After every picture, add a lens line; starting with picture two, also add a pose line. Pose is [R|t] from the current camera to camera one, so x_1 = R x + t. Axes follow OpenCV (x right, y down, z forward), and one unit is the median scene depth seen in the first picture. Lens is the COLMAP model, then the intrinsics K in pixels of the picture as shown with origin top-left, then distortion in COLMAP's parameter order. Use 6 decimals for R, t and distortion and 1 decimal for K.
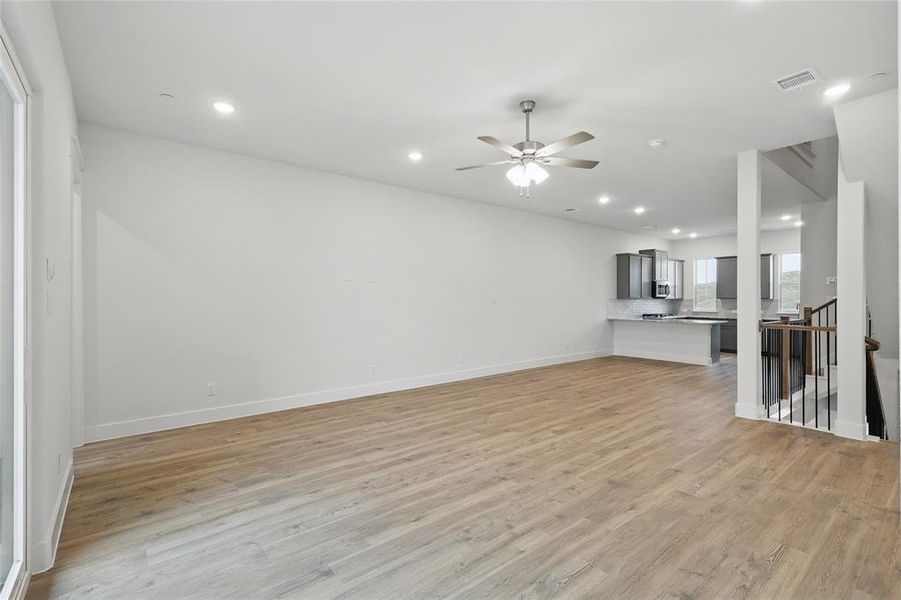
lens RADIAL K [[411.7, 0, 450.5], [0, 411.7, 300.0], [0, 0, 1]] dist [0.004768, 0.000236]
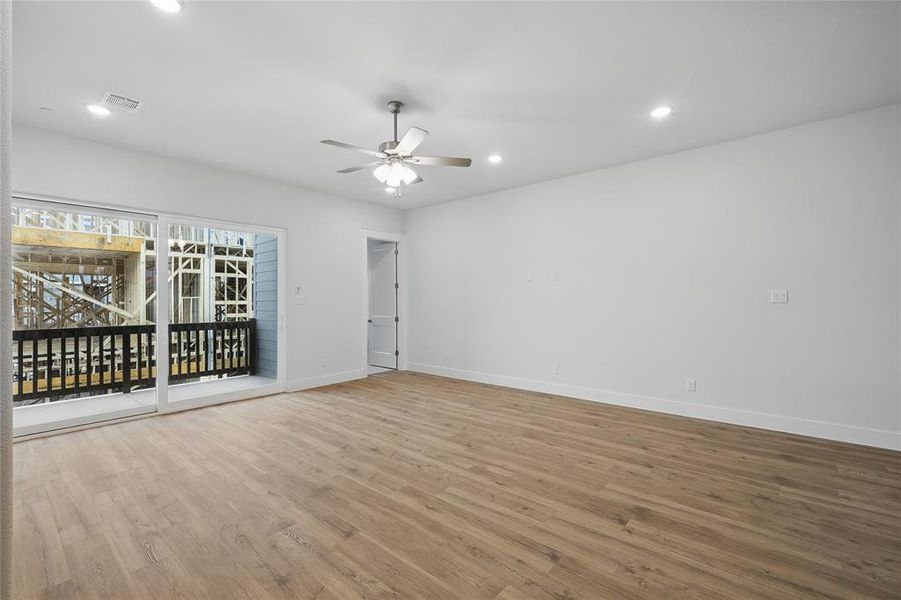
lens RADIAL K [[393.2, 0, 452.6], [0, 393.2, 296.0], [0, 0, 1]] dist [0.003470, -0.000815]
pose [[0.184679, -0.007144, -0.982773, 0.961153], [0.003921, 0.999971, -0.006532, -0.004478], [0.982791, -0.002647, 0.184701, 0.792815]]
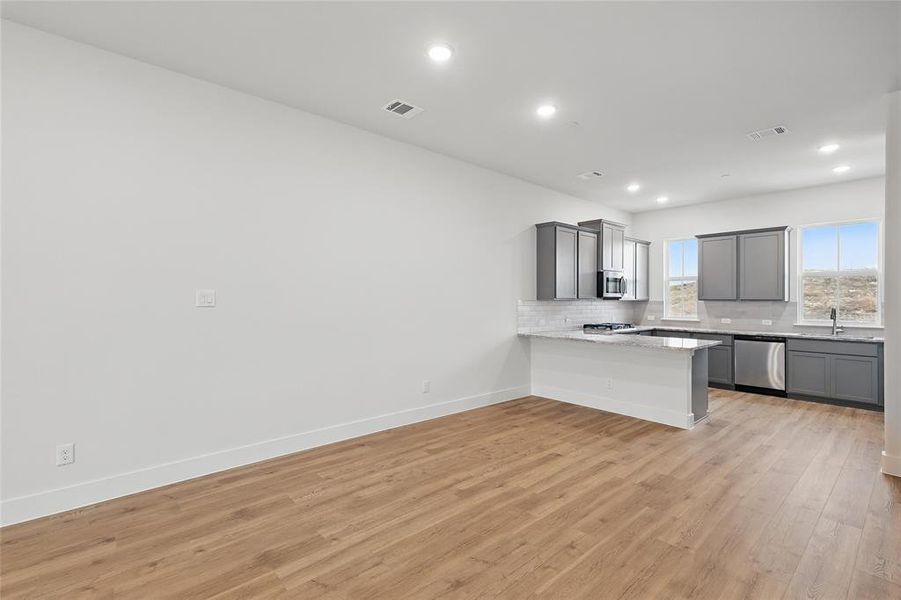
lens RADIAL K [[411.7, 0, 450.5], [0, 411.7, 300.0], [0, 0, 1]] dist [0.004768, 0.000236]
pose [[0.998805, 0.005378, 0.048579, 0.587076], [-0.005300, 0.999984, -0.001746, -0.001748], [-0.048587, 0.001487, 0.998818, 0.967570]]
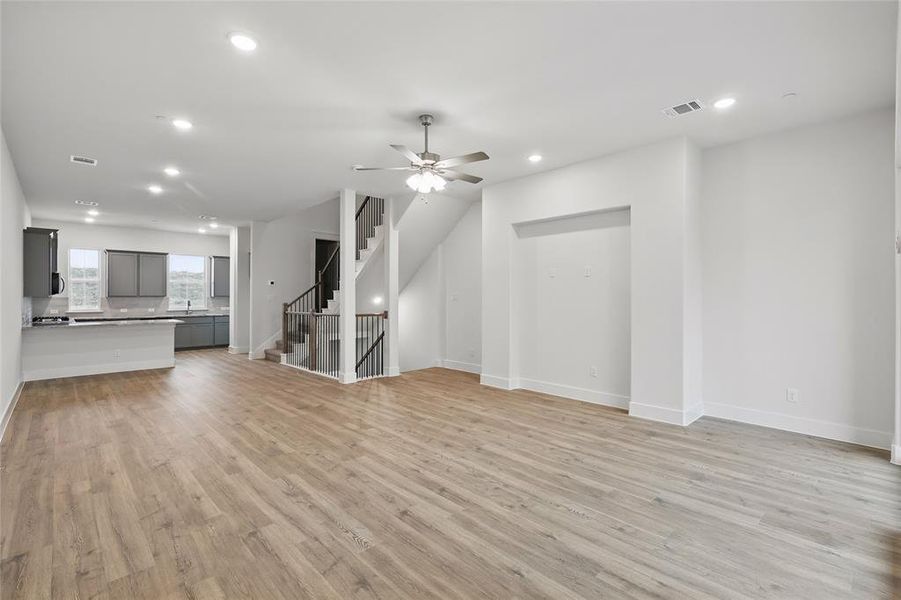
lens RADIAL K [[411.7, 0, 450.5], [0, 411.7, 300.0], [0, 0, 1]] dist [0.004768, 0.000236]
pose [[-0.077197, -0.007829, 0.996985, -0.752547], [0.002073, 0.999966, 0.008013, -0.003211], [-0.997014, 0.002685, -0.077178, 0.844298]]
